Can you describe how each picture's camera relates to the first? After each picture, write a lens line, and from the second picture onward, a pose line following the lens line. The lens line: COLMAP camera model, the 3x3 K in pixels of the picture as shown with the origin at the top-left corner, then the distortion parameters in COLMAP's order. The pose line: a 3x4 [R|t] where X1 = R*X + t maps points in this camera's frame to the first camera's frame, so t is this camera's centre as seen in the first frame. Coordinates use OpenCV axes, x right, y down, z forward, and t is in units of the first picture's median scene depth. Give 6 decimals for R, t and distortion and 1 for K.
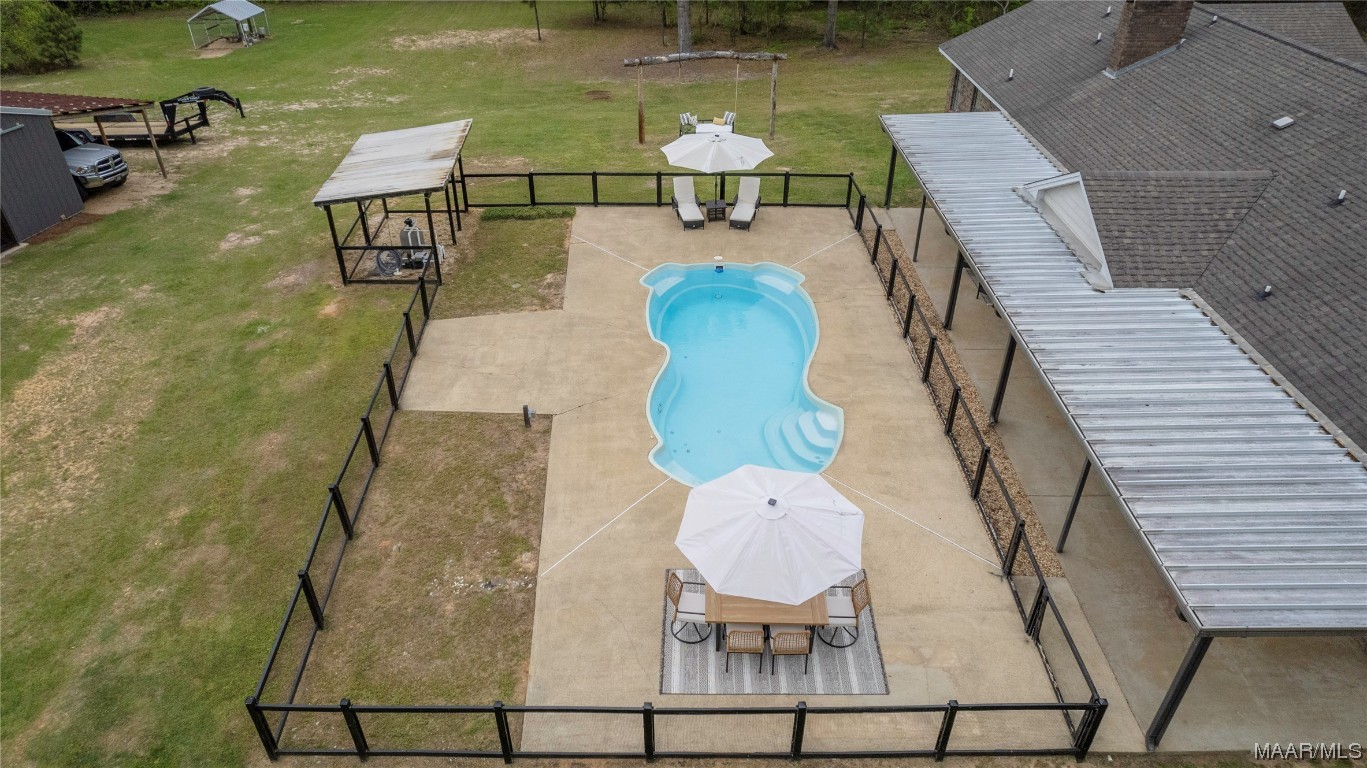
lens RADIAL K [[875.9, 0, 692.5], [0, 875.9, 396.5], [0, 0, 1]] dist [-0.051198, 0.039022]
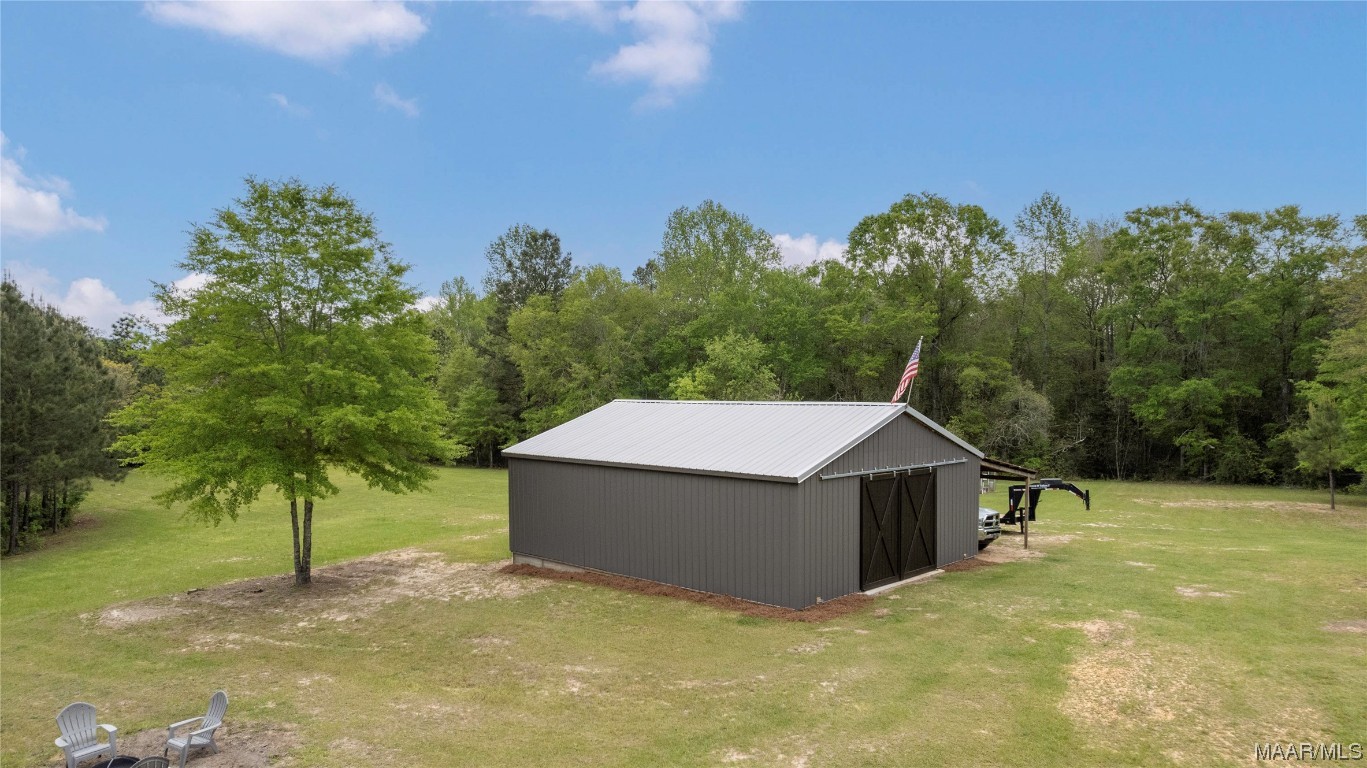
lens RADIAL K [[875.9, 0, 693.8], [0, 875.9, 410.5], [0, 0, 1]] dist [-0.051198, 0.039022]
pose [[0.831430, -0.003660, -0.555618, -0.522848], [-0.298957, 0.839947, -0.452894, 0.215405], [0.468347, 0.542656, 0.697263, 0.118969]]
